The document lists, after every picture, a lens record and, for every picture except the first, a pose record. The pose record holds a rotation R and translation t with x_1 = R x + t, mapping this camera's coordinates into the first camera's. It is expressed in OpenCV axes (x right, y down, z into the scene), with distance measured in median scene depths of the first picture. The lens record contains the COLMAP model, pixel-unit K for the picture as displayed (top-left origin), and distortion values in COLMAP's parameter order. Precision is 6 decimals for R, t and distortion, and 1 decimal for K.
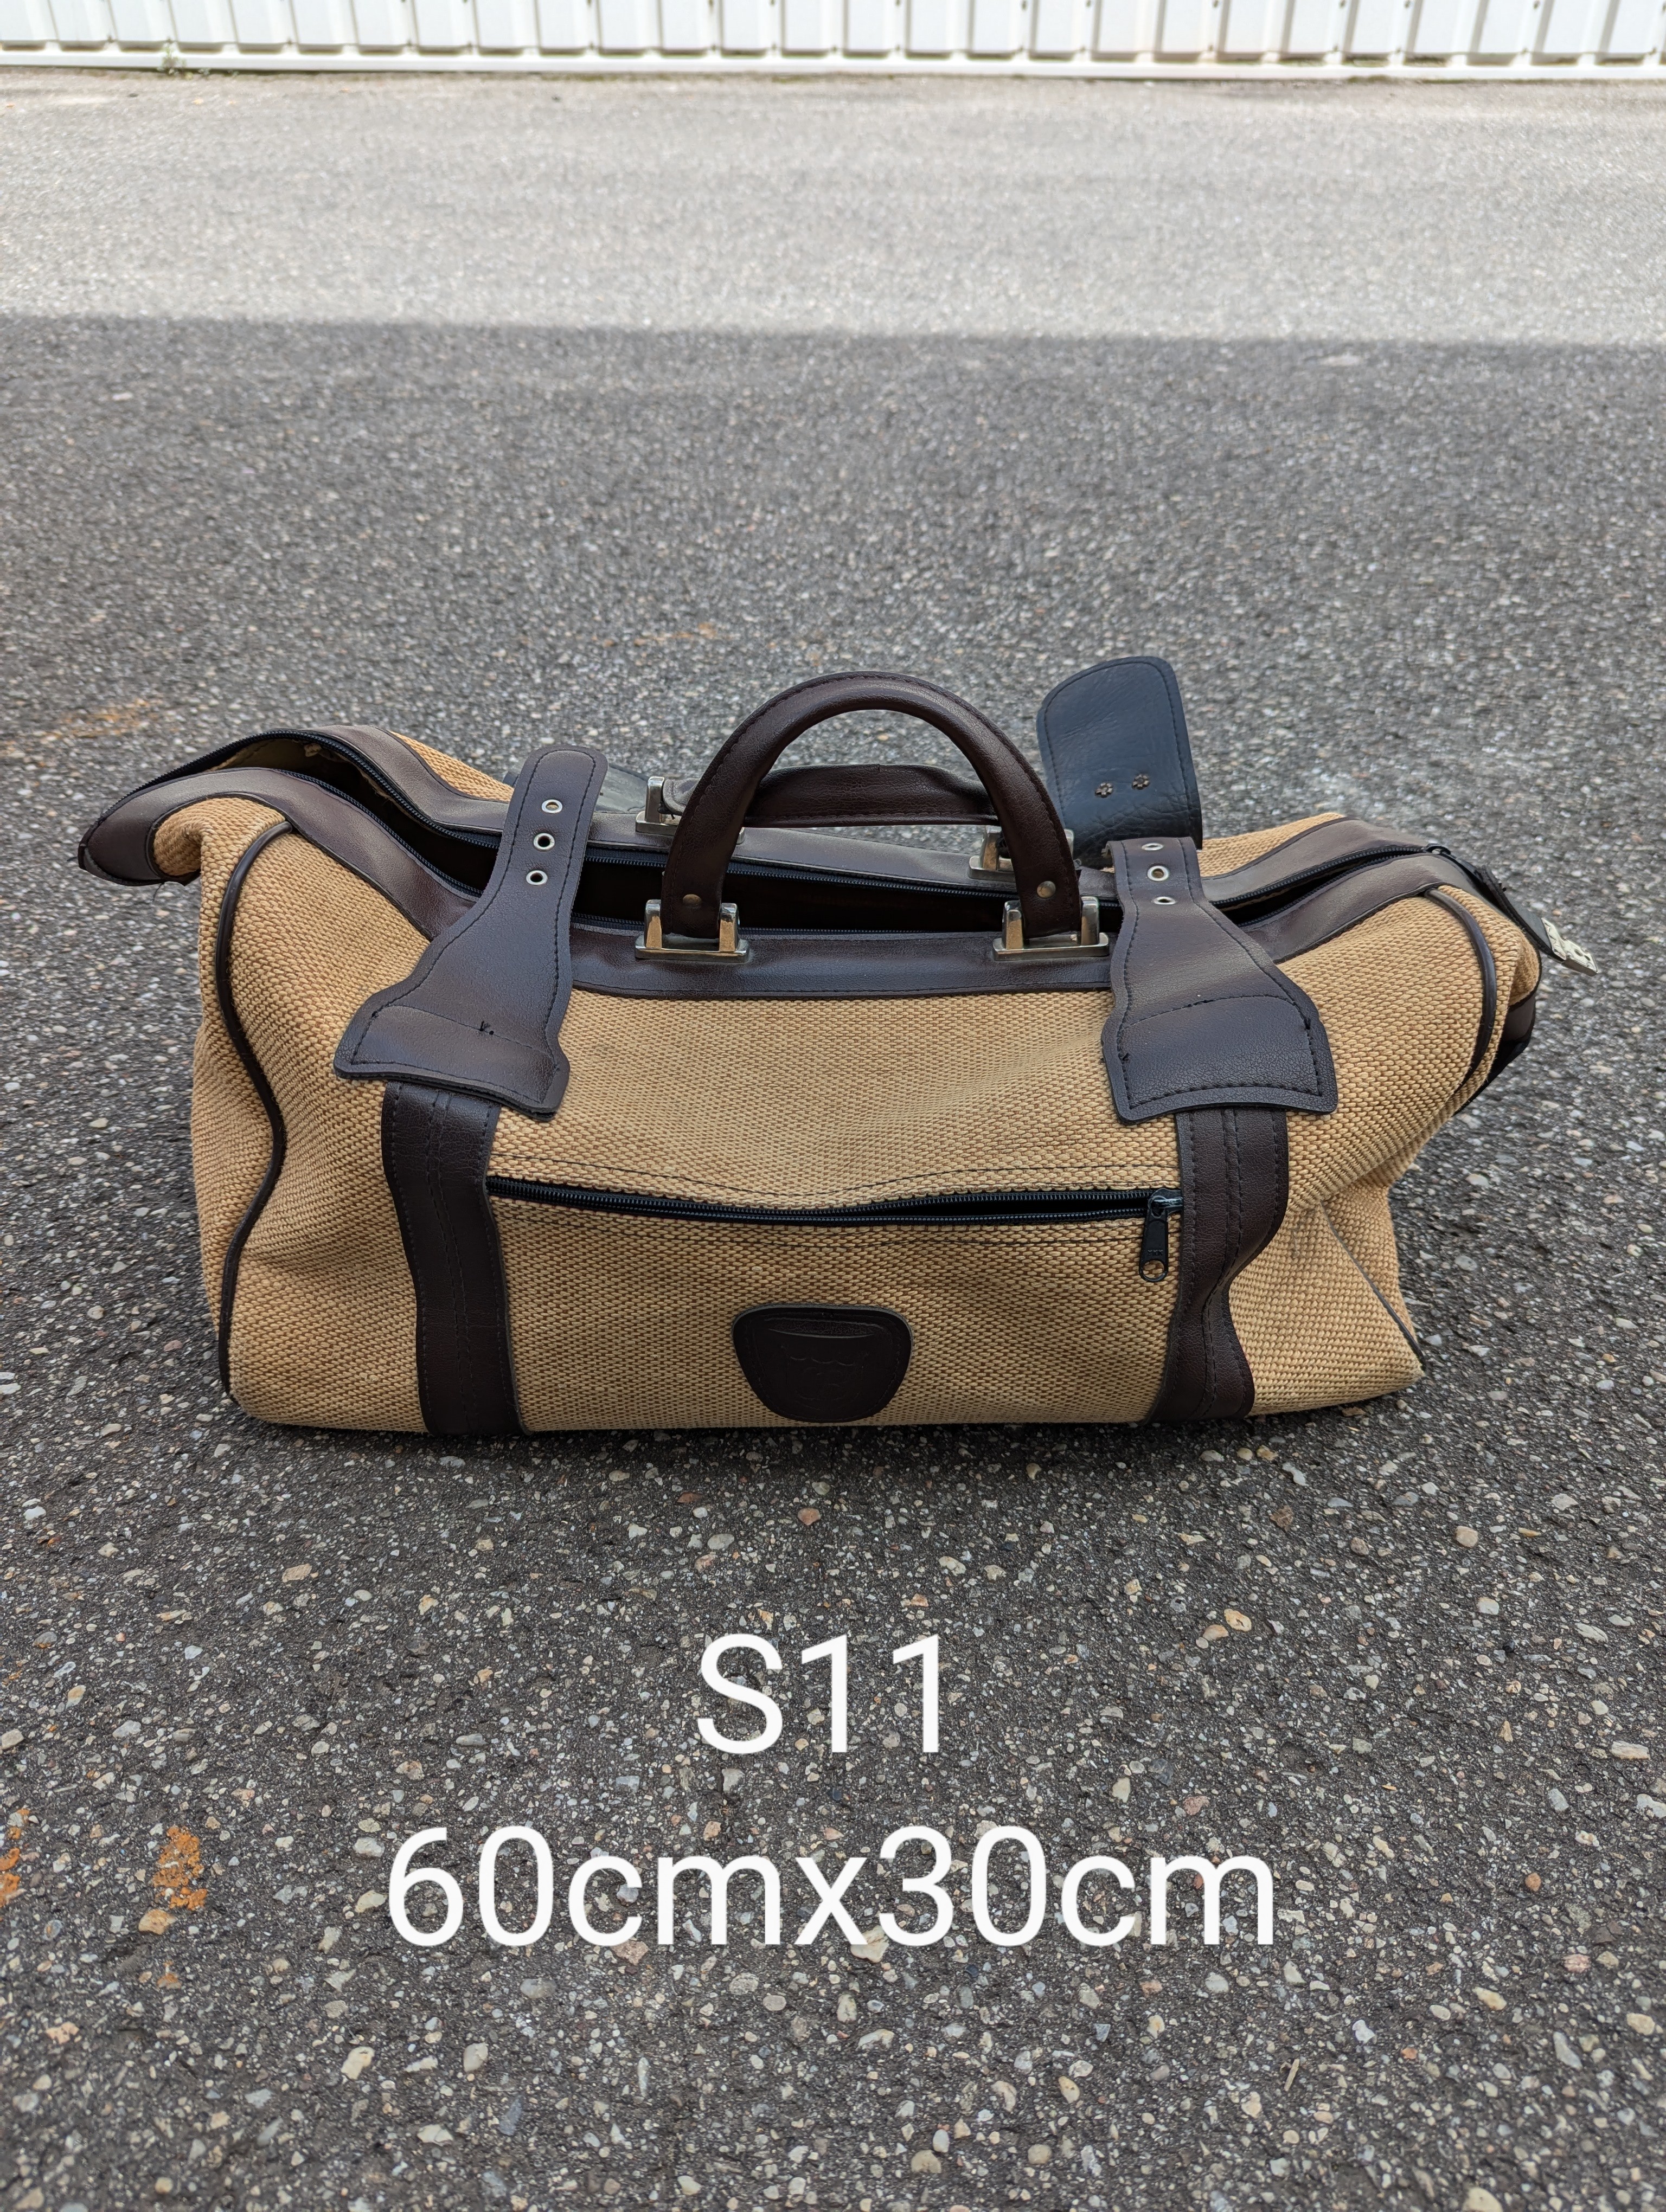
lens RADIAL K [[1626.8, 0, 847.0], [0, 1626.8, 1125.2], [0, 0, 1]] dist [0.049350, -0.056229]
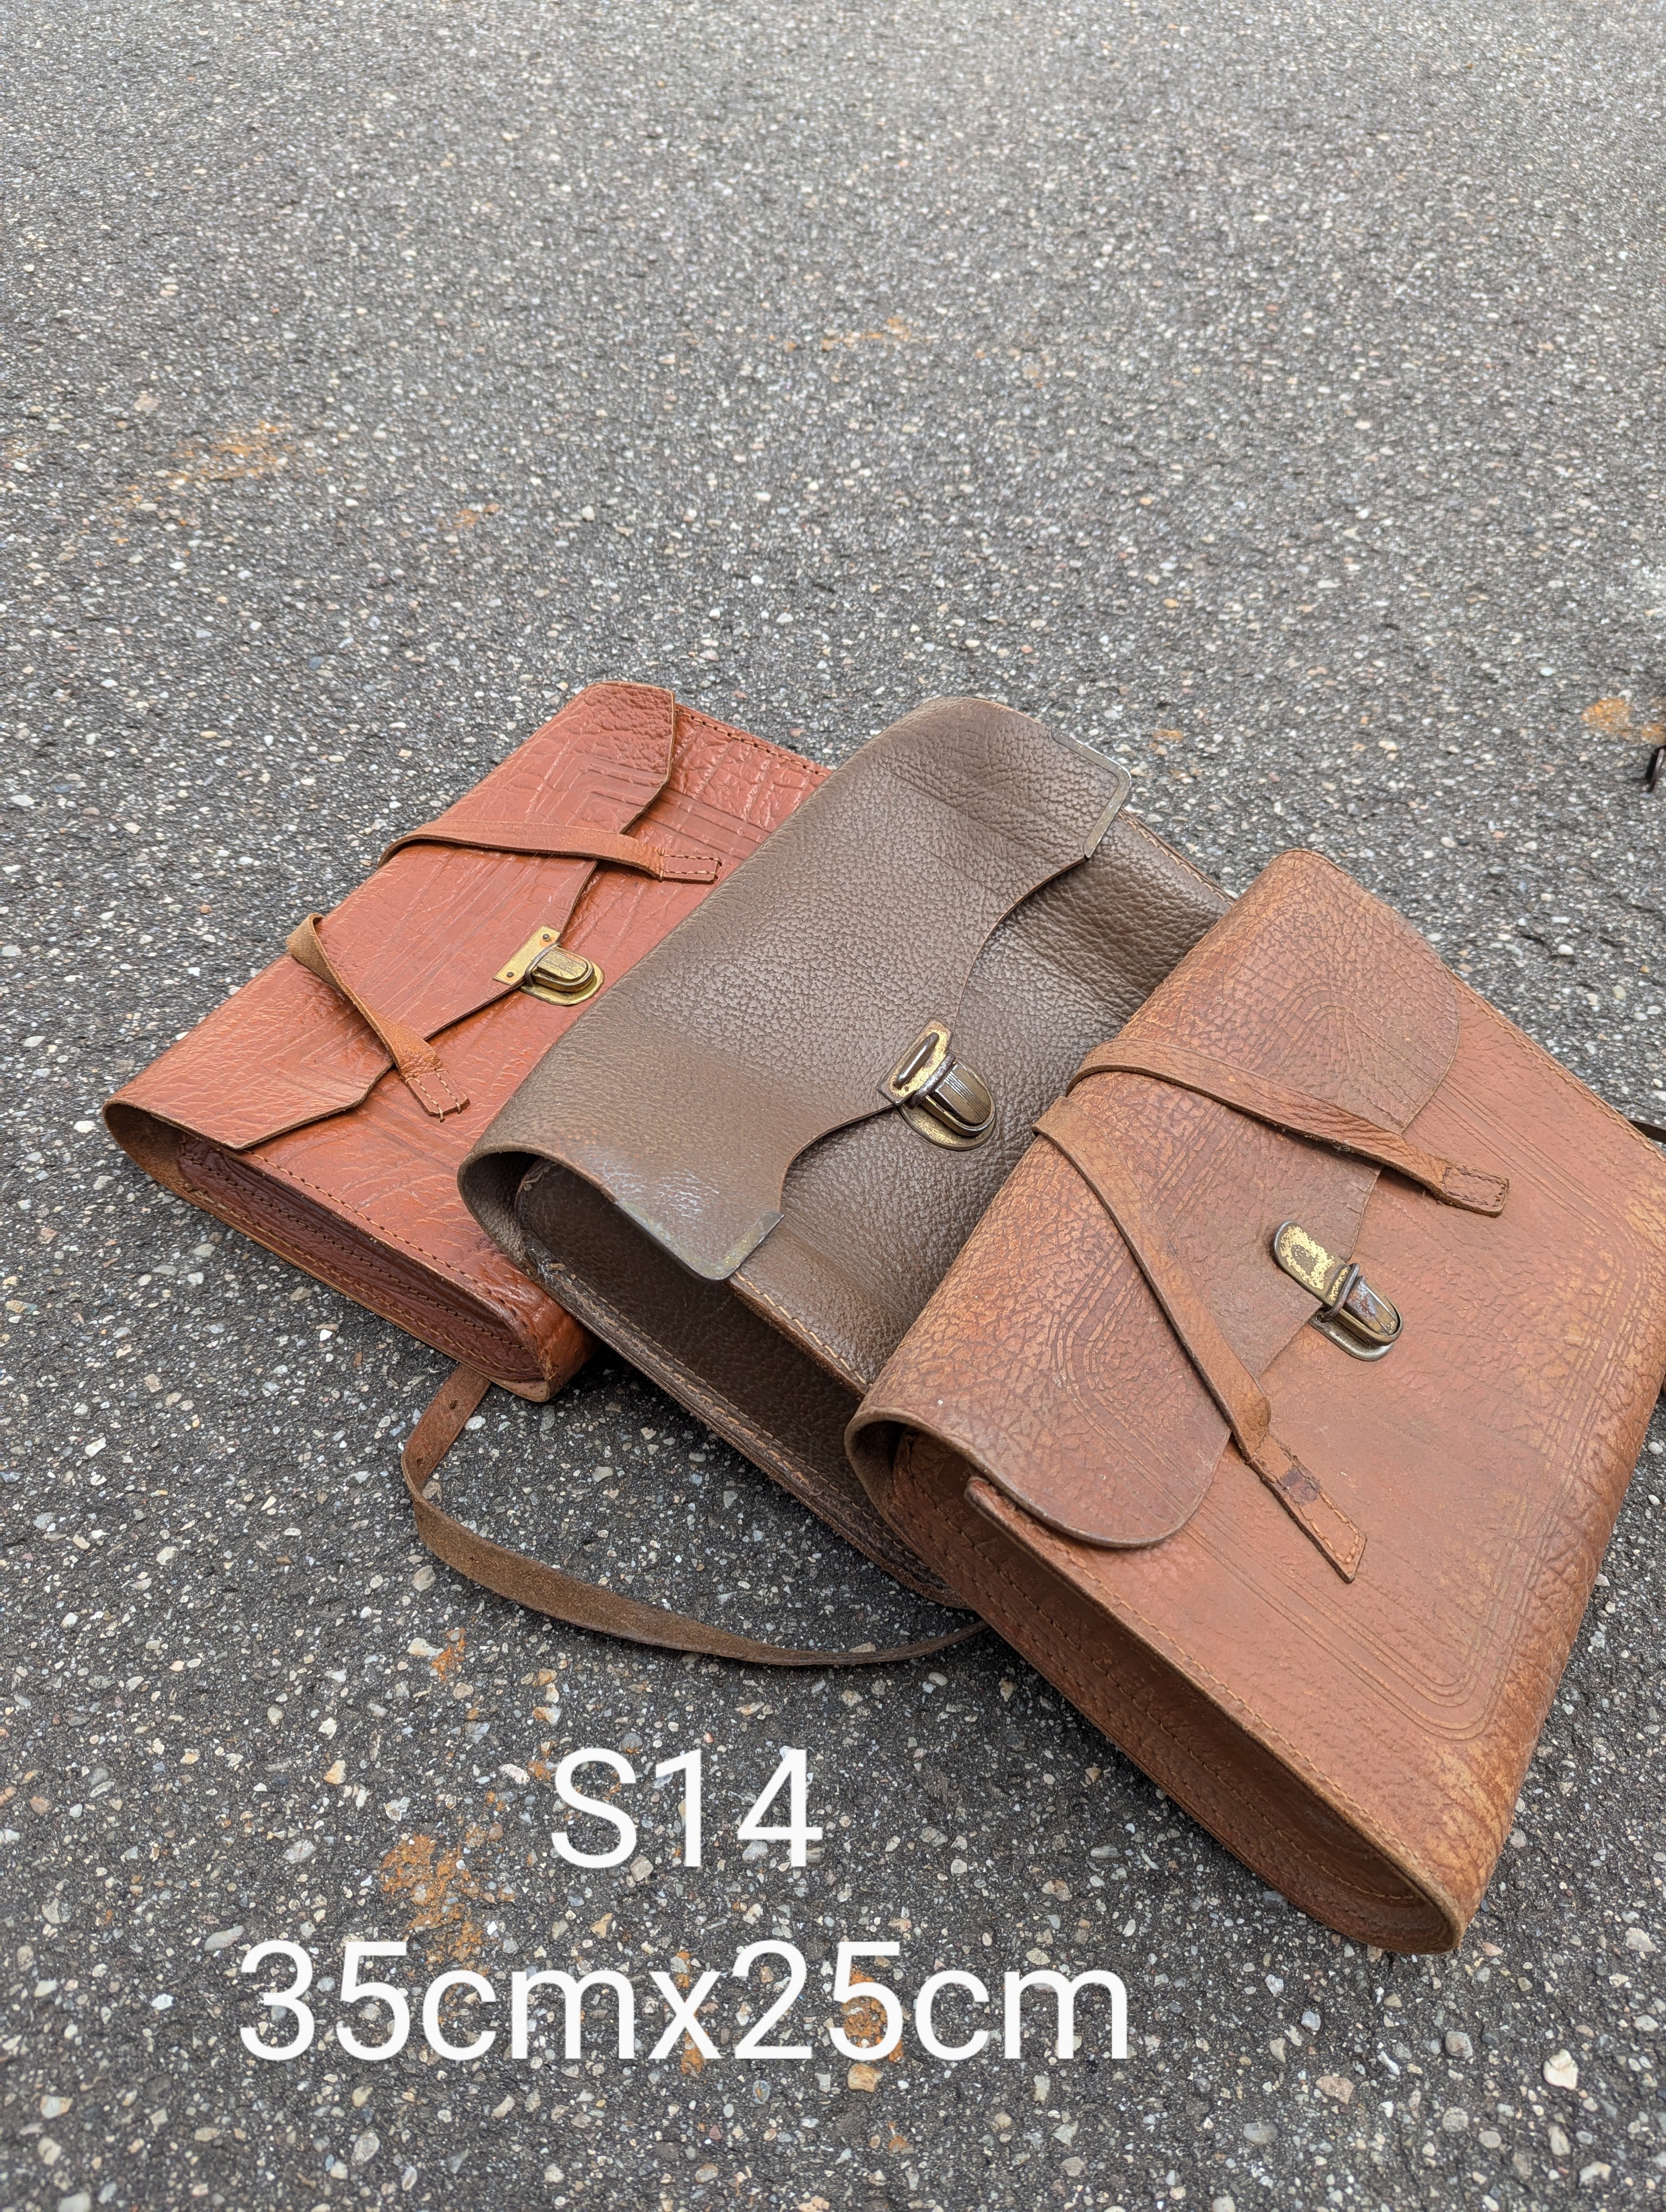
lens RADIAL K [[1626.8, 0, 865.8], [0, 1626.8, 1143.7], [0, 0, 1]] dist [0.049350, -0.056229]
pose [[0.997304, -0.004721, 0.073235, -0.302167], [-0.014200, 0.966654, 0.255691, -0.196589], [-0.072000, -0.256041, 0.963981, 0.113200]]
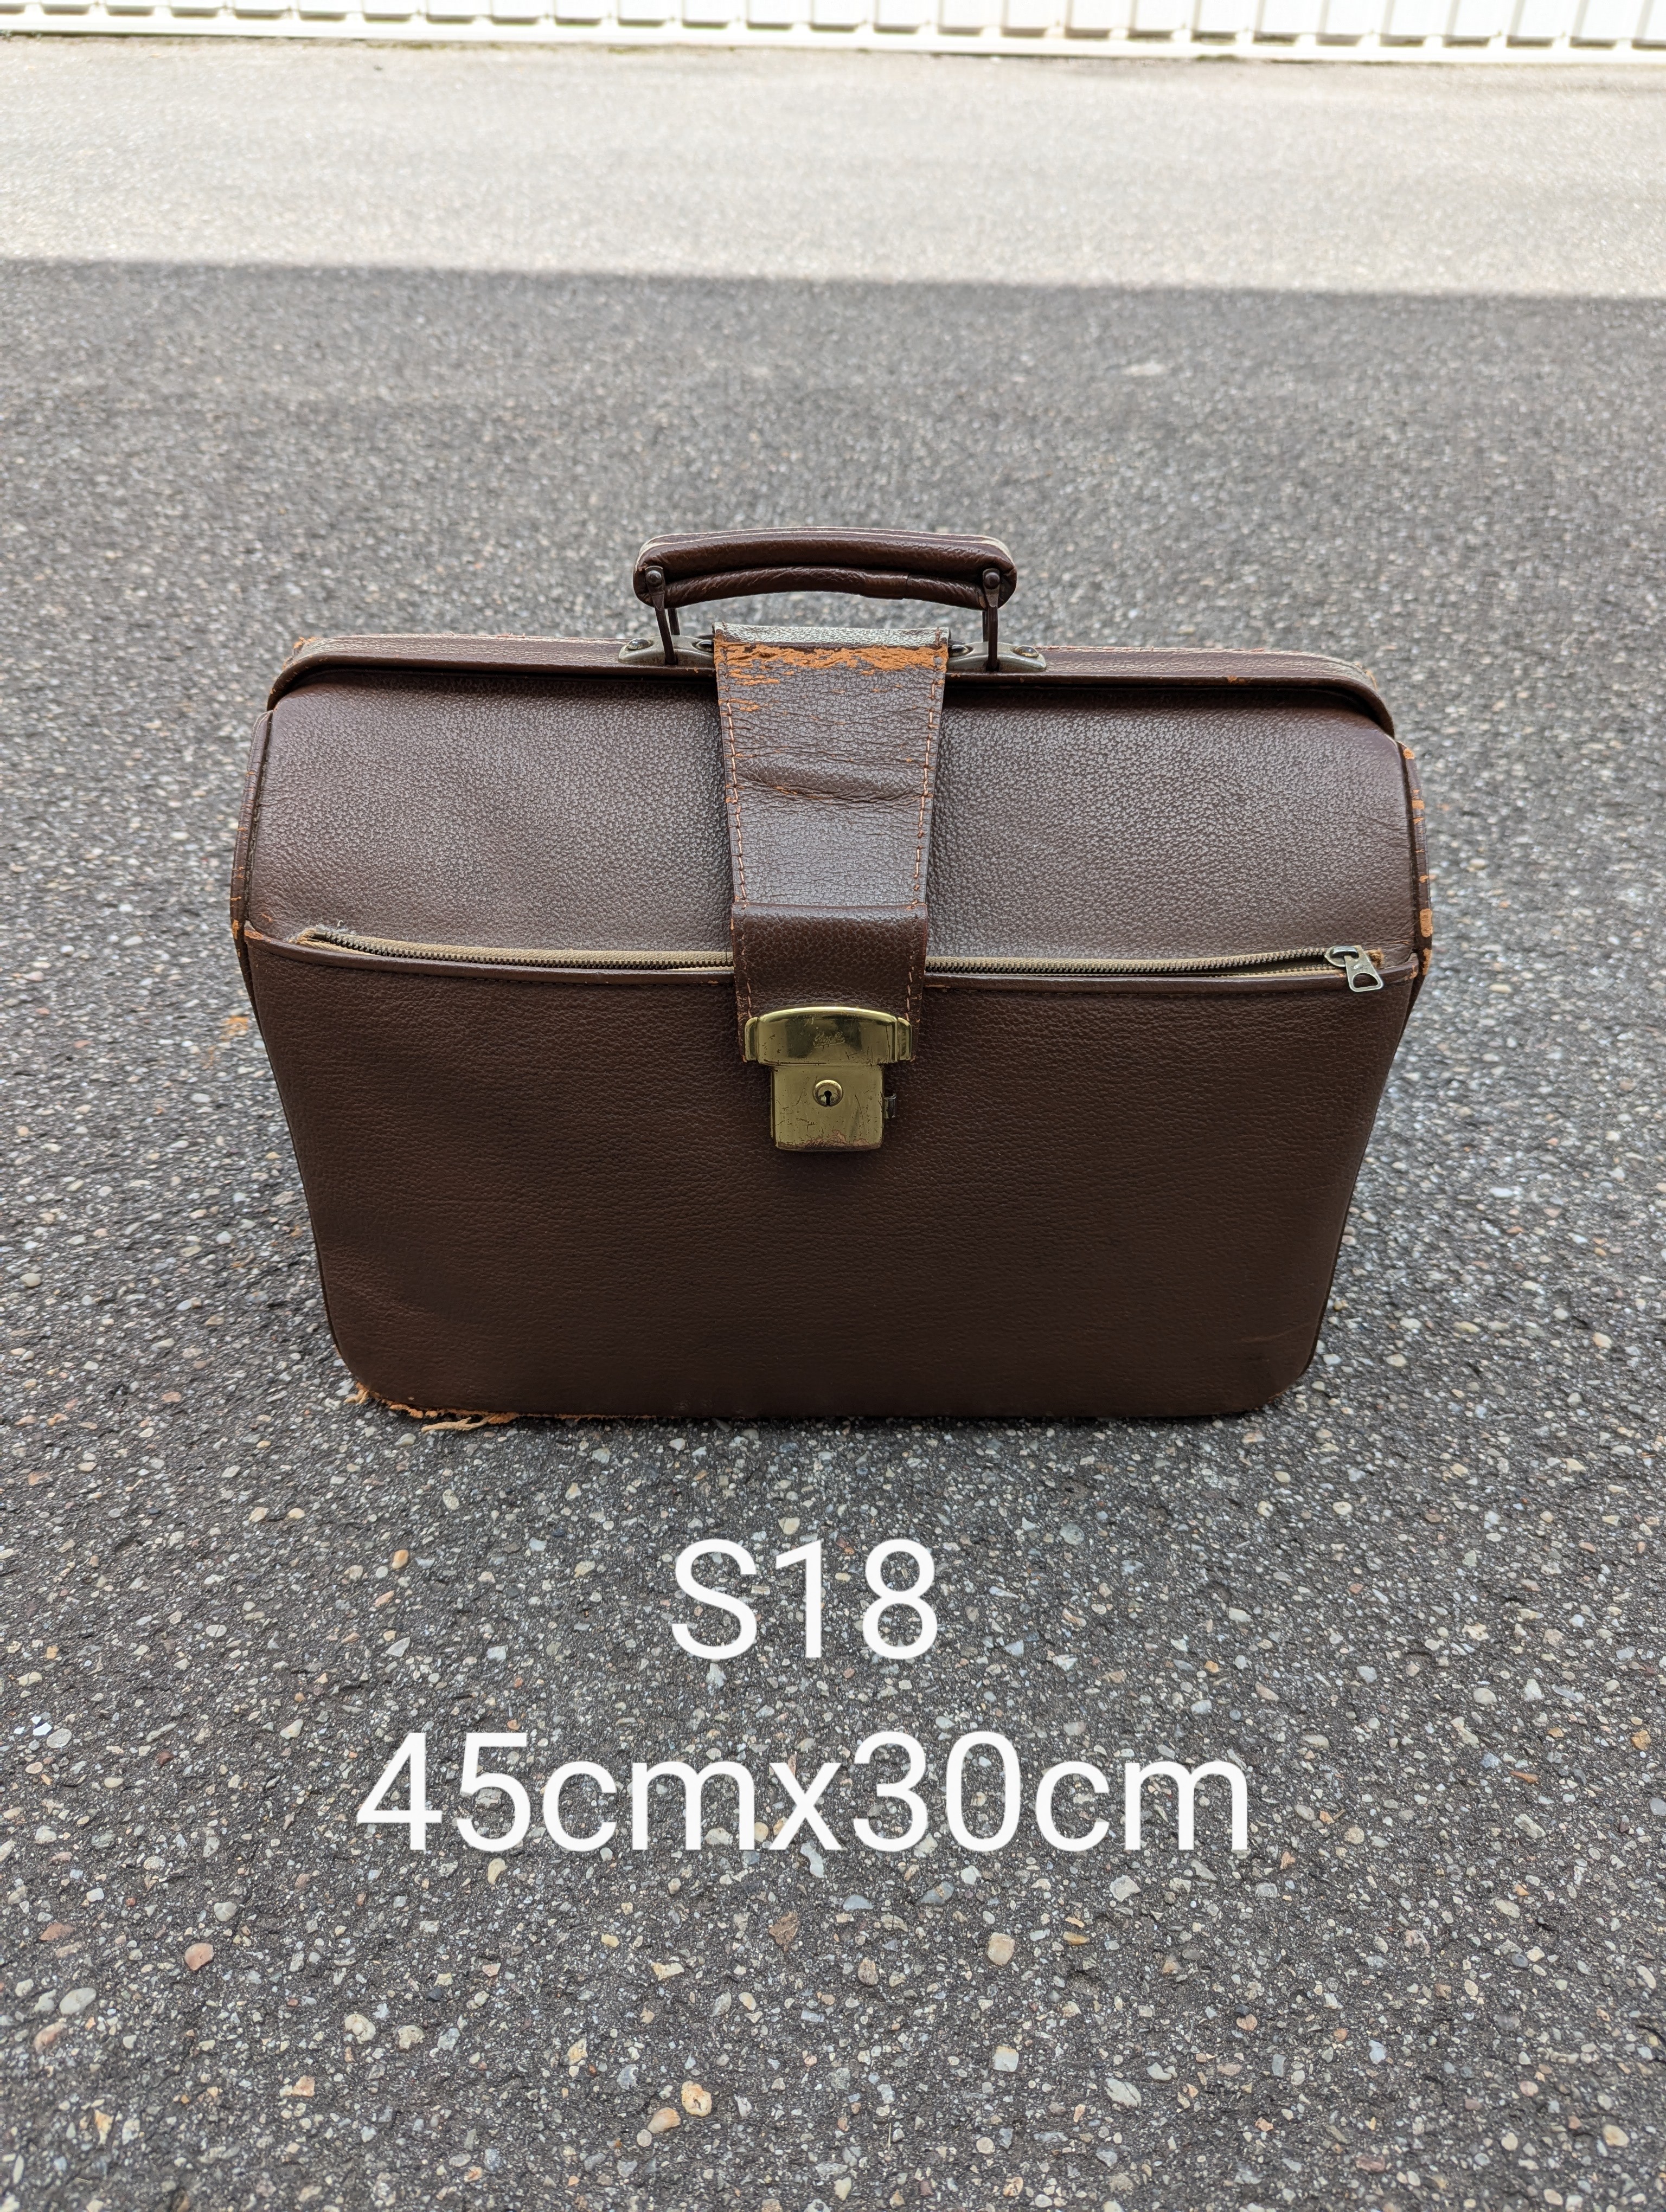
lens RADIAL K [[1626.8, 0, 845.9], [0, 1626.8, 1095.9], [0, 0, 1]] dist [0.049350, -0.056229]
pose [[0.998553, -0.018577, 0.050474, 0.204944], [0.018275, 0.999812, 0.006427, -0.143882], [-0.050584, -0.005495, 0.998705, 0.136136]]
